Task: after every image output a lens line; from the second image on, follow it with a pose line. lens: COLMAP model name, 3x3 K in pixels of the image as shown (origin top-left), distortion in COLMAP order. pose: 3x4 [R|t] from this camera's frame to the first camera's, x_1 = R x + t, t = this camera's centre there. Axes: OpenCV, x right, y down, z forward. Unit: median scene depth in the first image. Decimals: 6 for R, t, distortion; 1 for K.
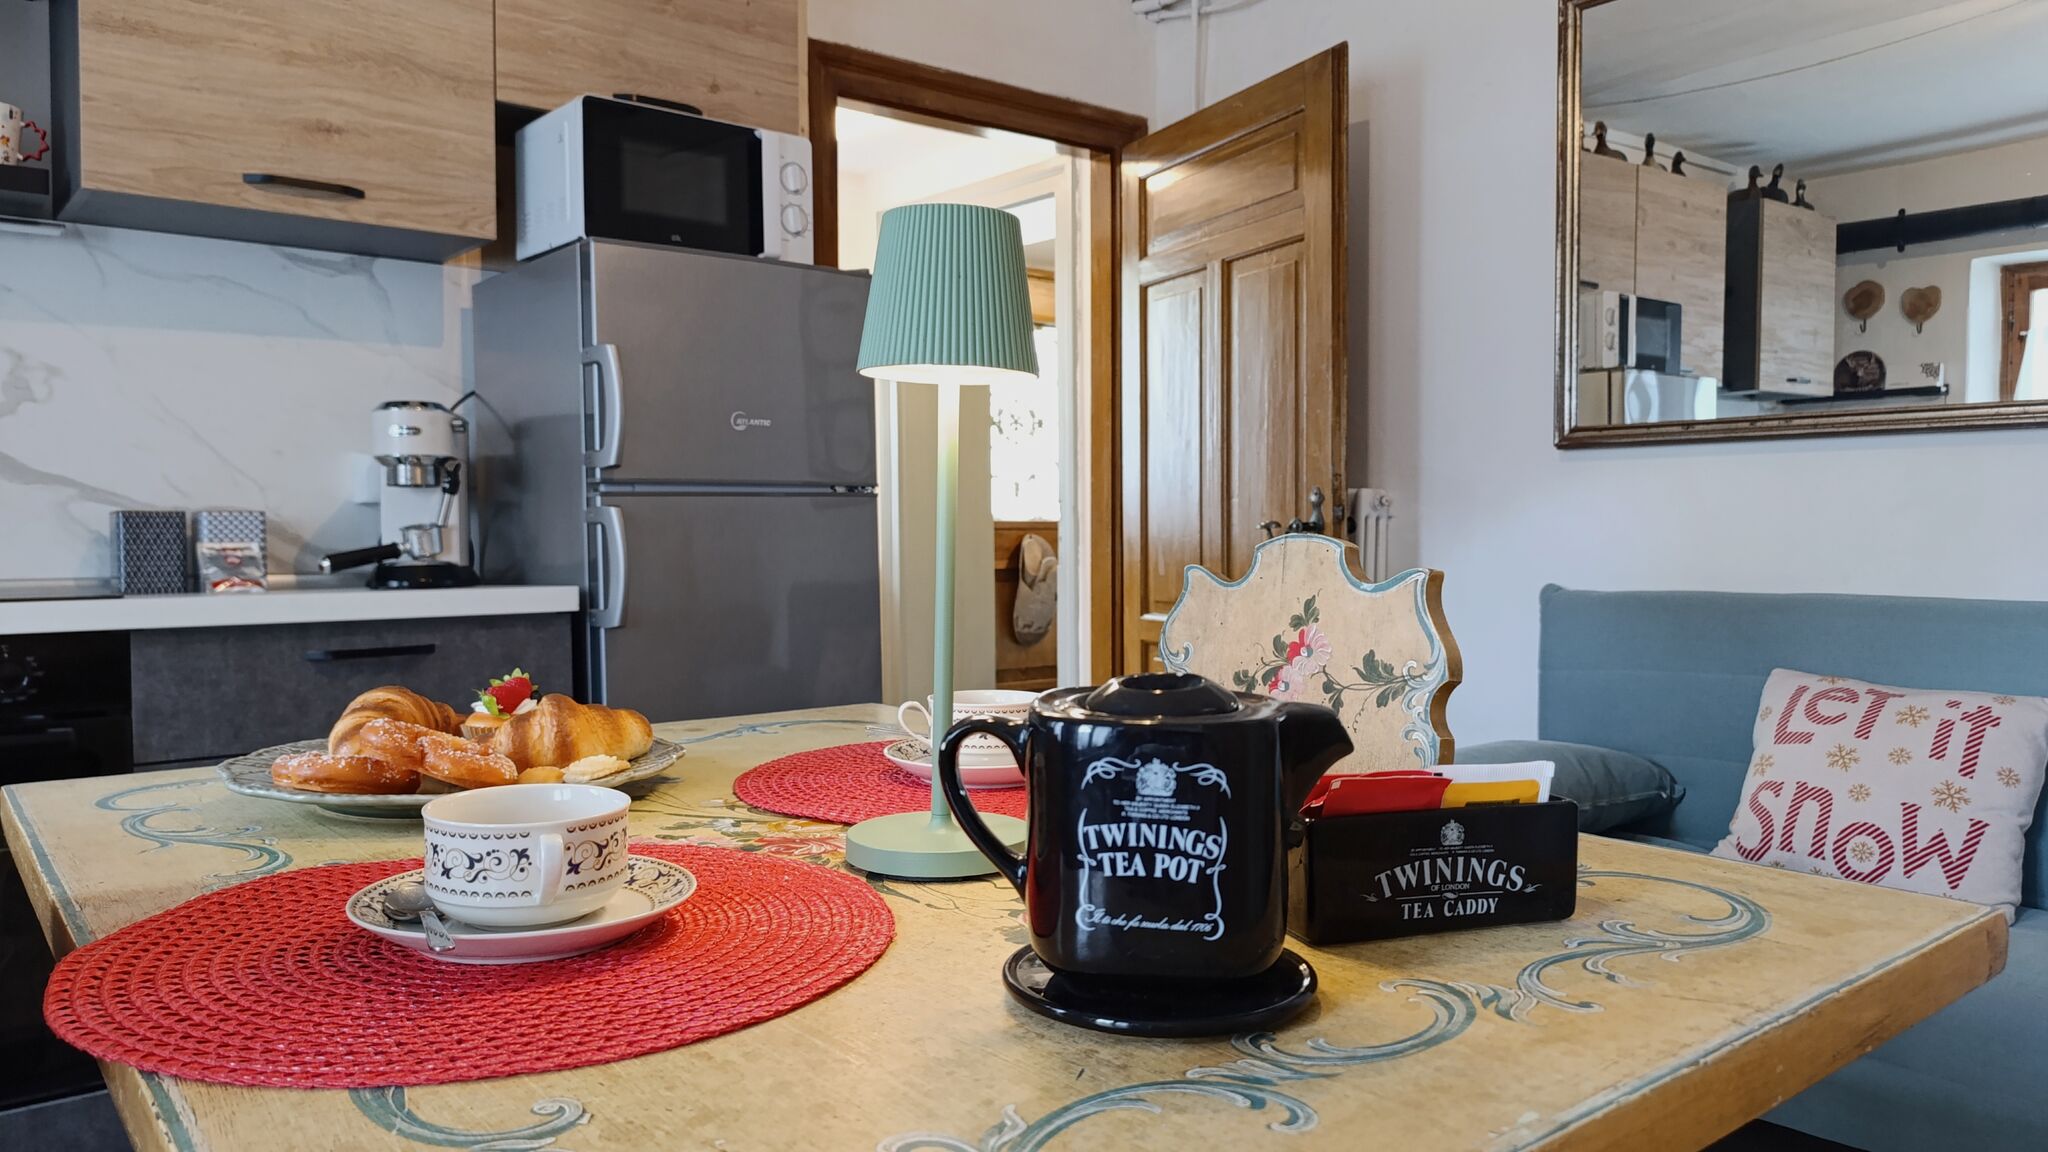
lens RADIAL K [[1416.1, 0, 1029.7], [0, 1416.1, 558.7], [0, 0, 1]] dist [0.052668, -0.070314]
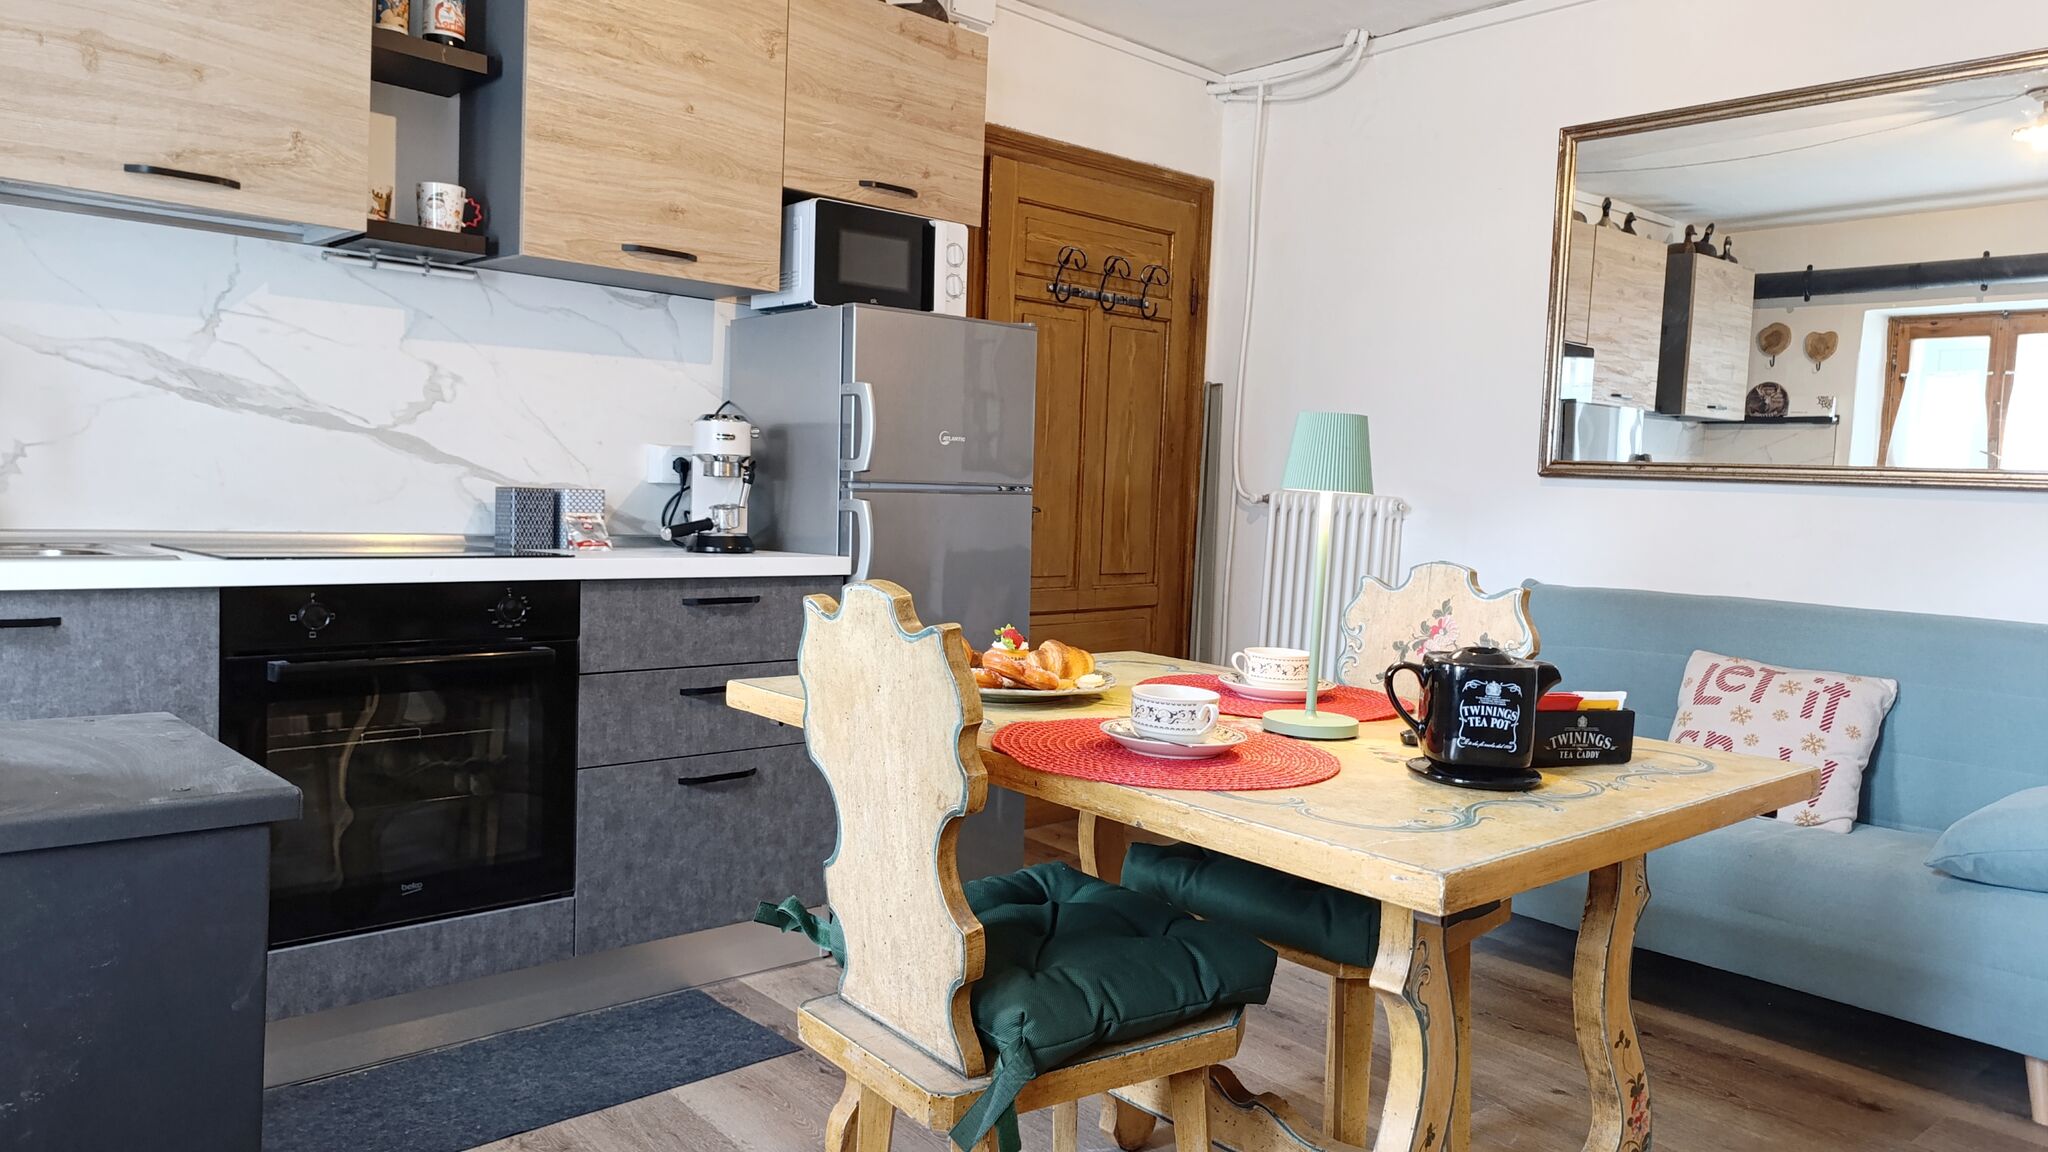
lens RADIAL K [[1412.1, 0, 1033.8], [0, 1412.1, 545.0], [0, 0, 1]] dist [0.050700, -0.065896]
pose [[0.997469, 0.042550, 0.056967, -0.213061], [-0.043901, 0.998778, 0.022679, -0.029785], [-0.055933, -0.025123, 0.998118, -0.357186]]
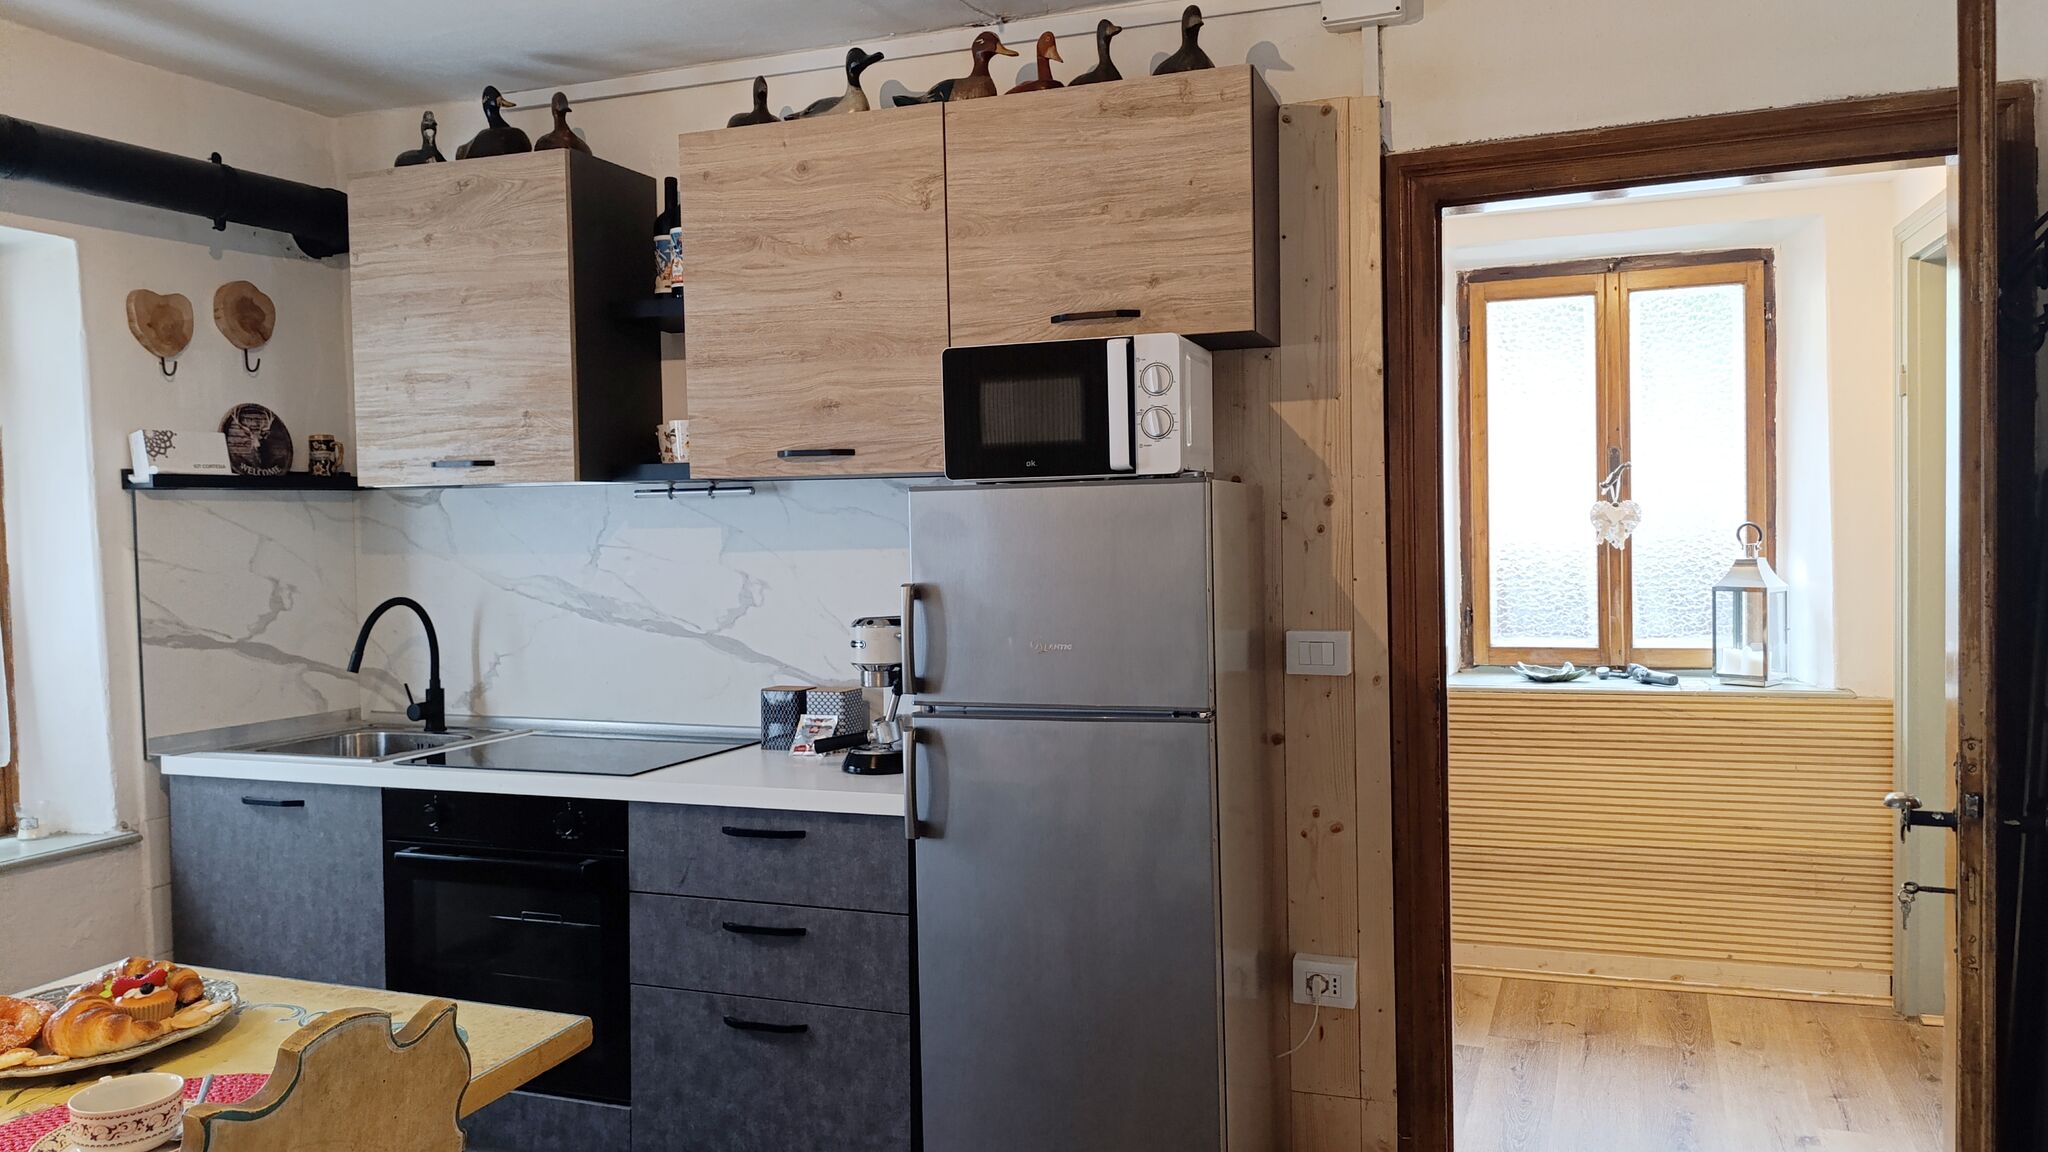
lens RADIAL K [[1403.9, 0, 1032.5], [0, 1403.9, 567.8], [0, 0, 1]] dist [0.054622, -0.069285]
pose [[0.504674, 0.026060, -0.862916, 0.676039], [-0.003787, 0.999602, 0.027972, -0.188095], [0.863301, -0.010849, 0.504572, 0.512628]]
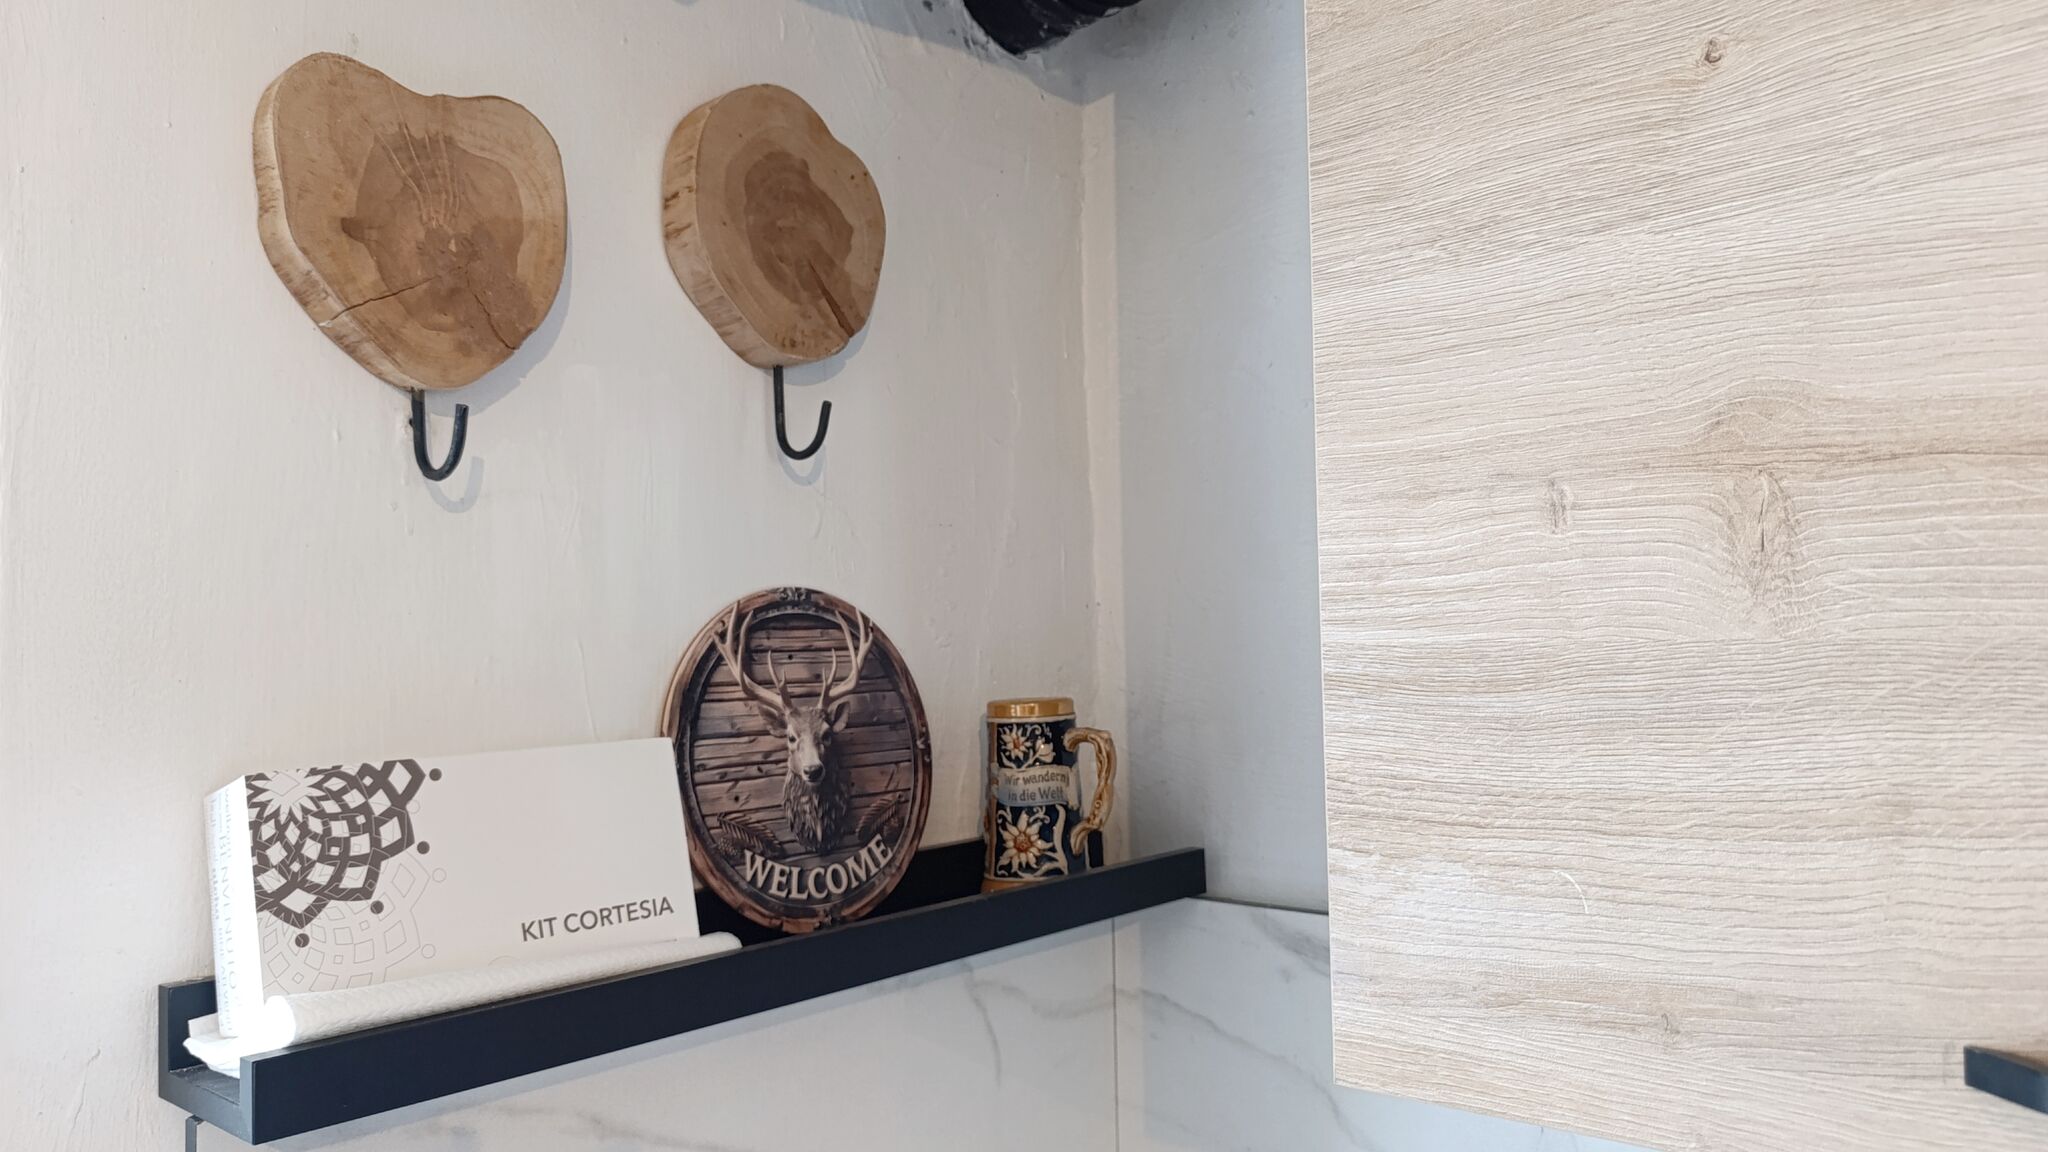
lens RADIAL K [[1427.2, 0, 1035.4], [0, 1427.2, 565.2], [0, 0, 1]] dist [0.041386, -0.068542]
pose [[0.201909, -0.047990, -0.978228, -0.627106], [-0.007427, 0.998695, -0.050527, -0.301011], [0.979376, 0.017467, 0.201289, 0.544491]]
